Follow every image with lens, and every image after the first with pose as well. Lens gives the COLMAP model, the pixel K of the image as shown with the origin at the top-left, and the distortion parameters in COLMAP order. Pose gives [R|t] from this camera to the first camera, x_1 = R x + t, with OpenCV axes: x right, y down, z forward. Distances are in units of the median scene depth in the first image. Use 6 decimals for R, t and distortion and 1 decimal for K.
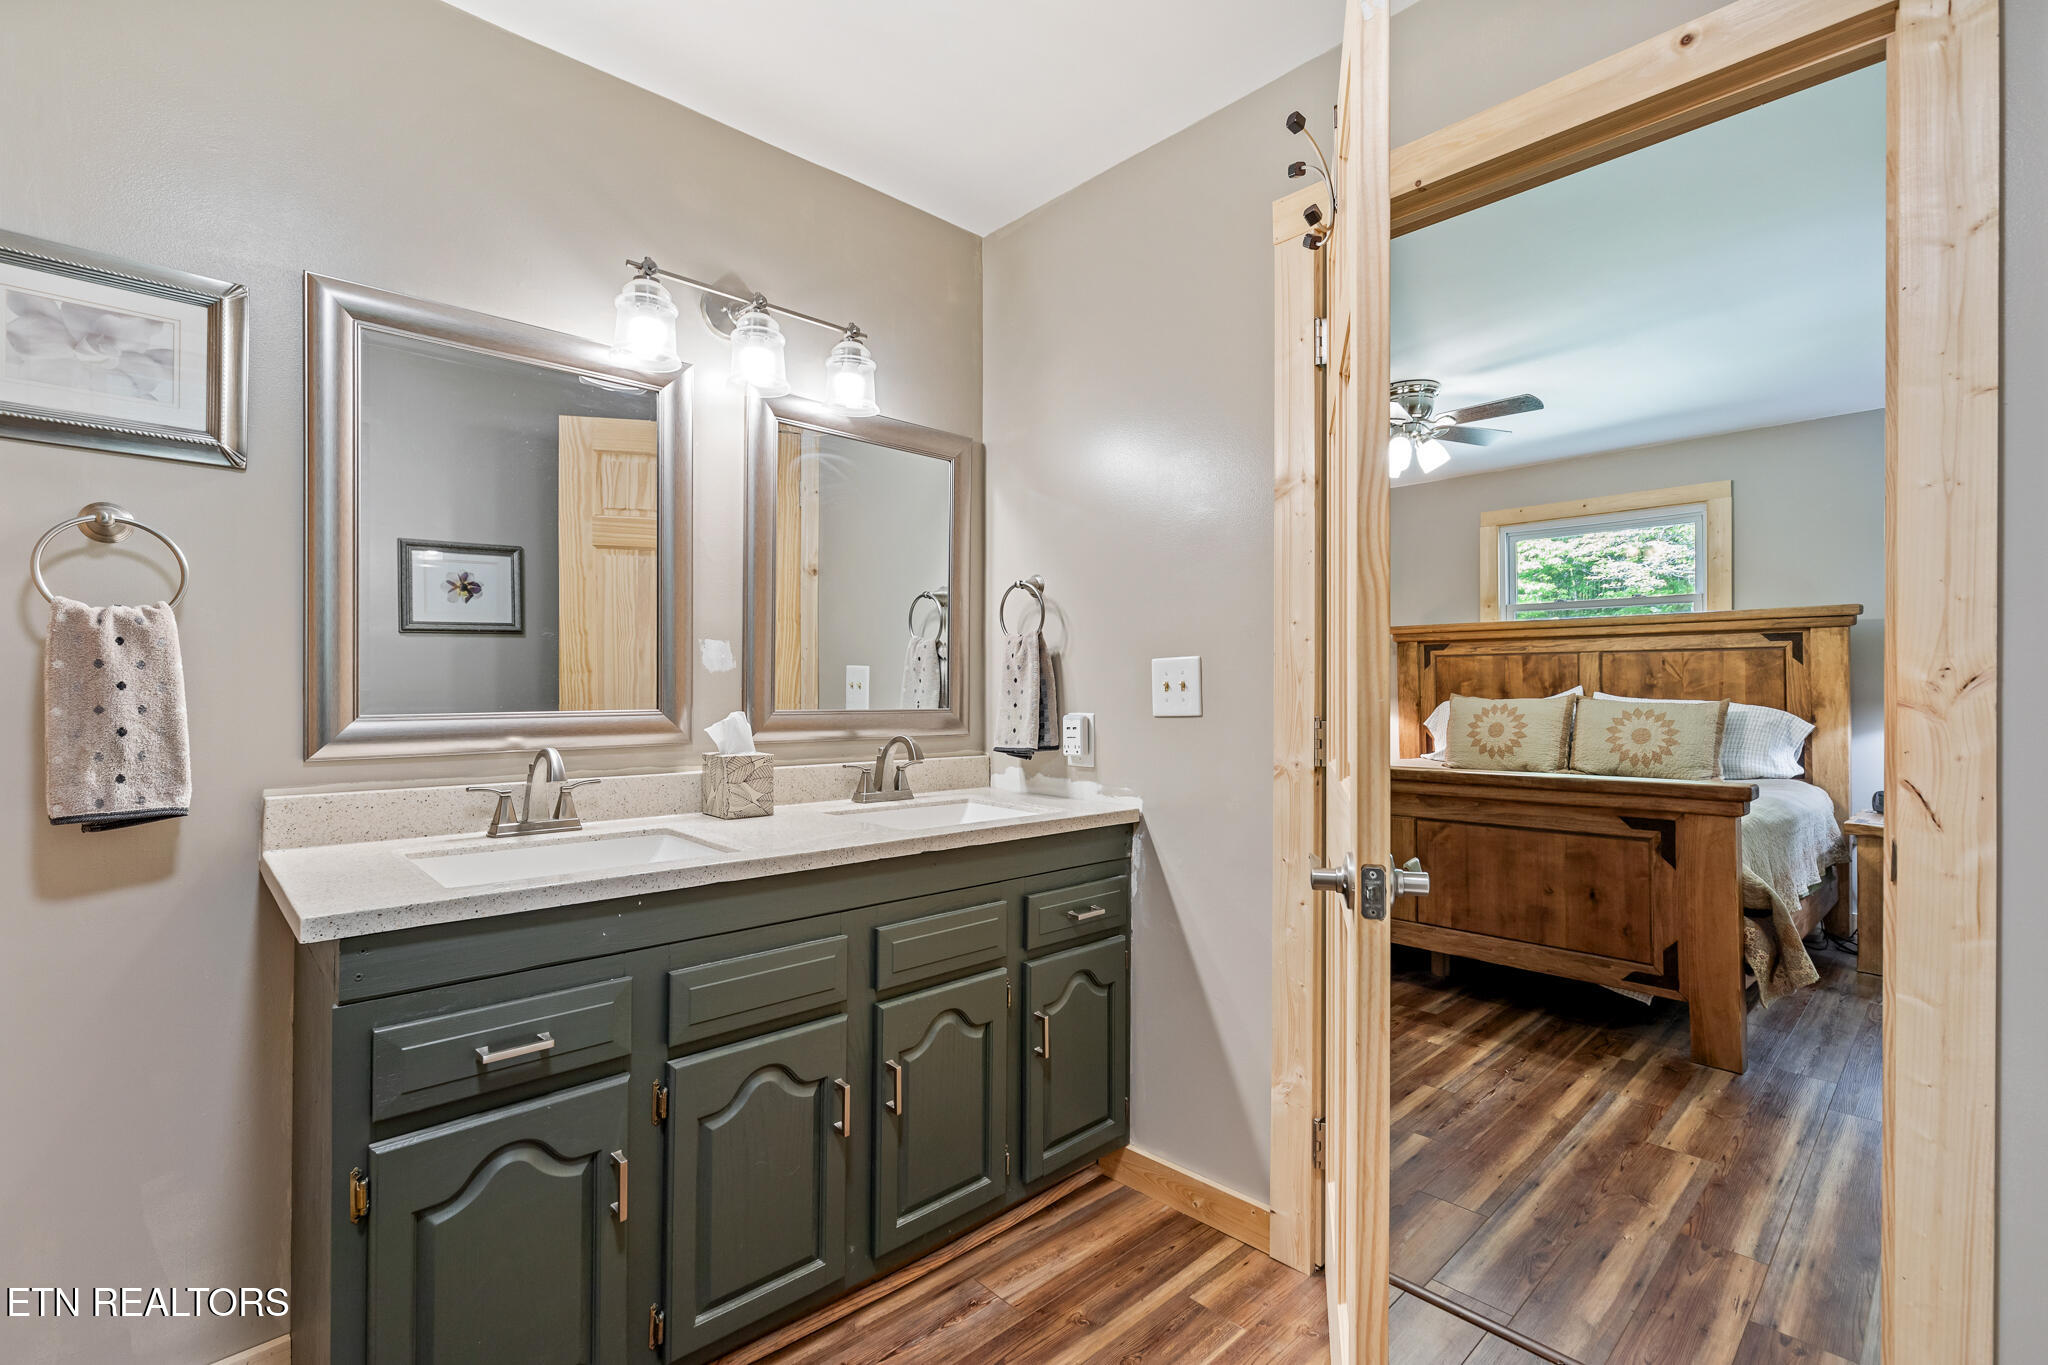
lens RADIAL K [[931.0, 0, 1020.7], [0, 931.0, 685.6], [0, 0, 1]] dist [0.009502, -0.000169]
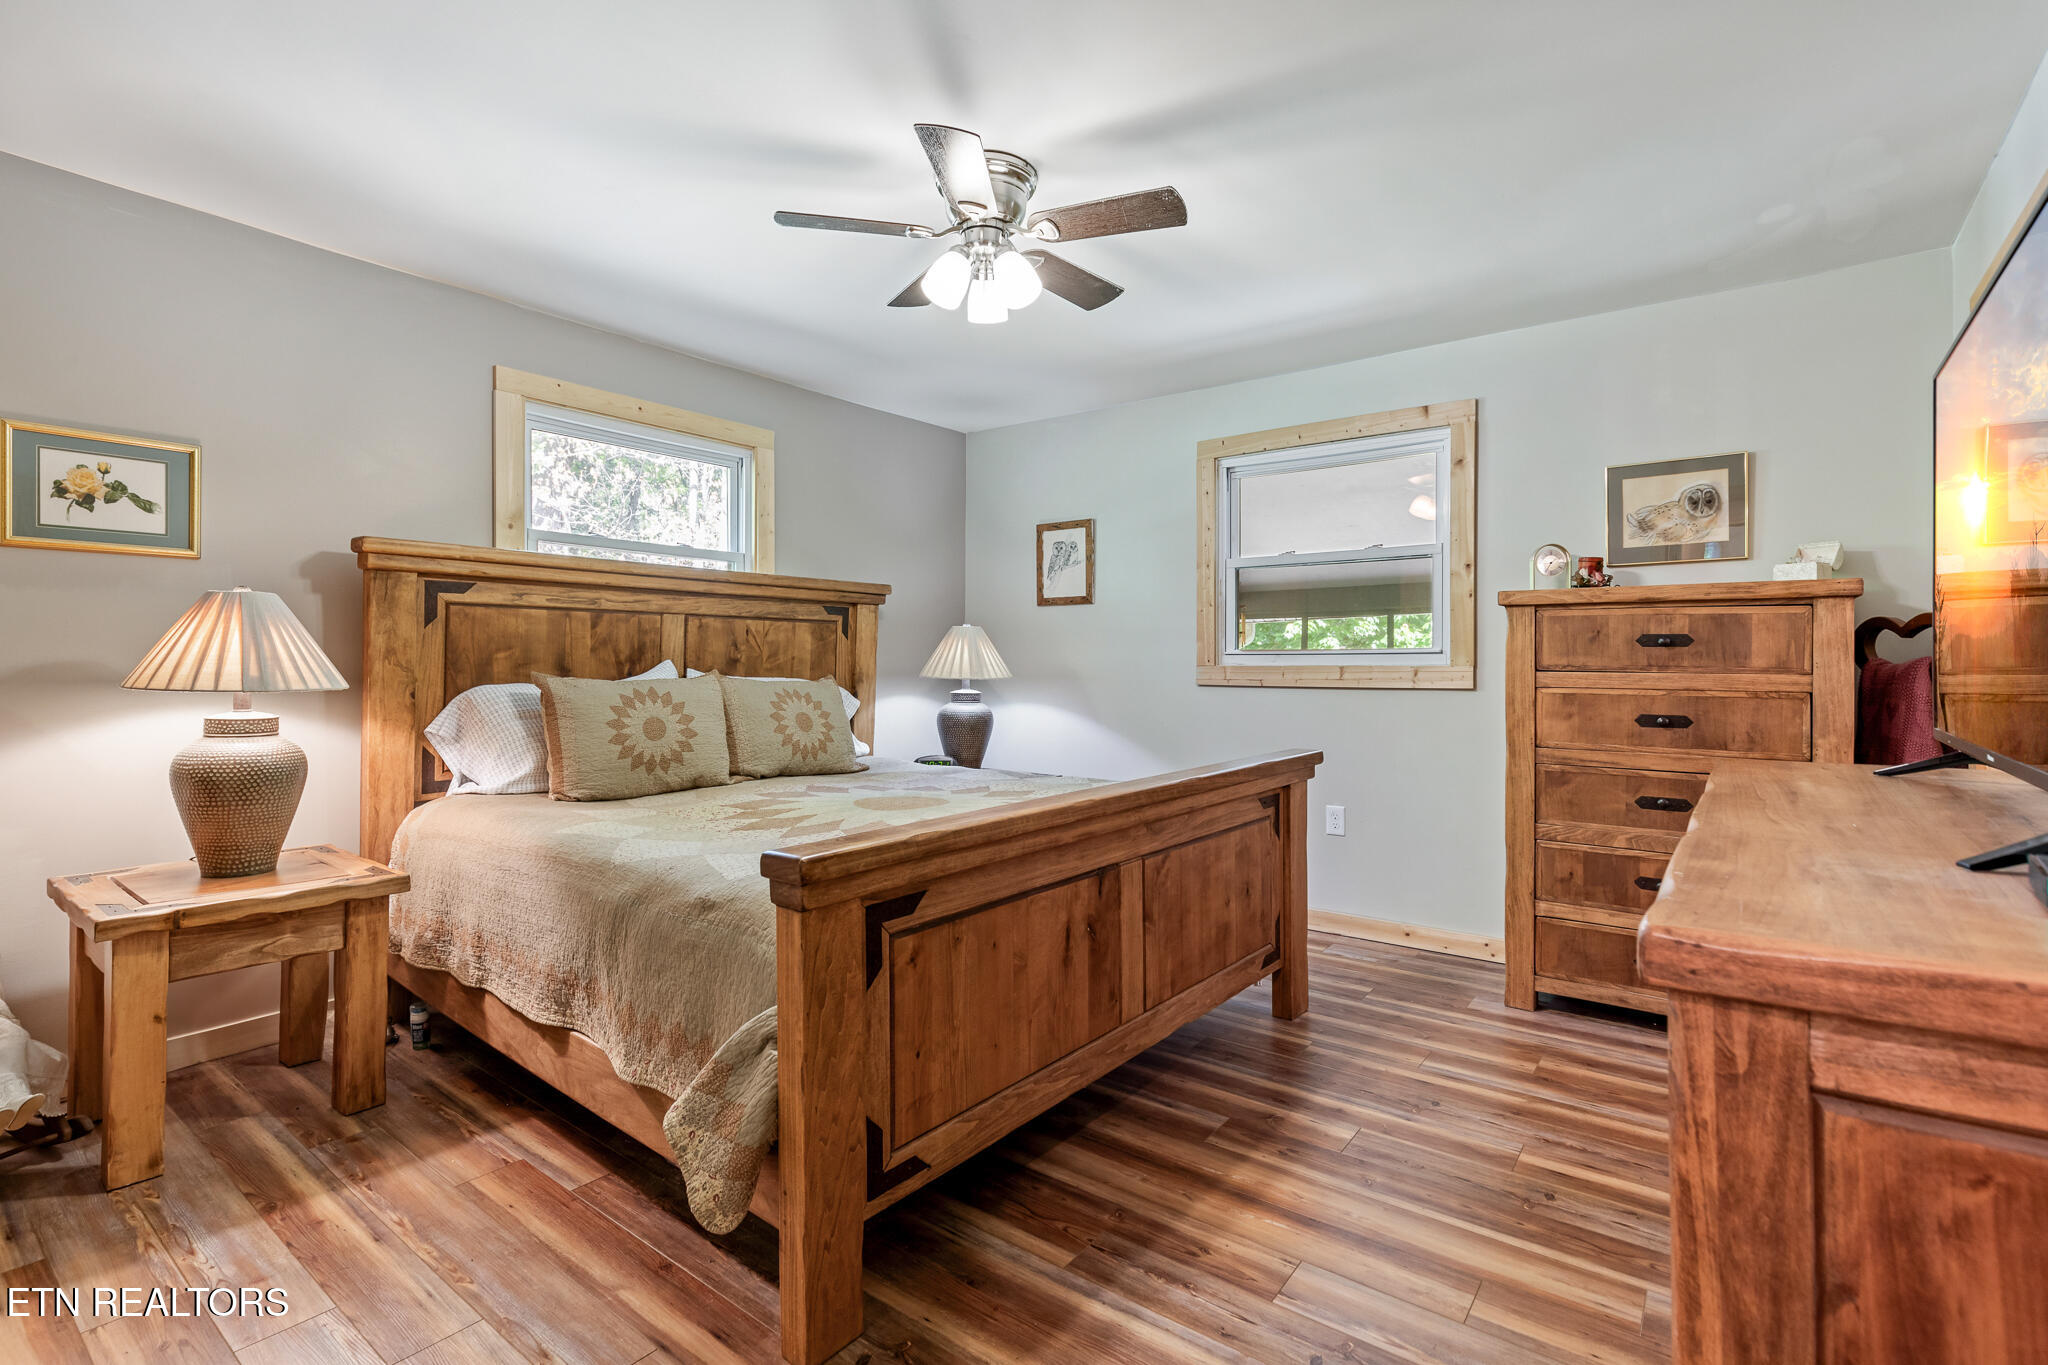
lens RADIAL K [[958.0, 0, 1017.5], [0, 958.0, 663.2], [0, 0, 1]] dist [-0.002795, -0.000212]
pose [[-0.153128, 0.004151, 0.988198, -0.176503], [-0.001451, 0.999989, -0.004426, 0.005810], [-0.988205, -0.002112, -0.153120, 0.890036]]
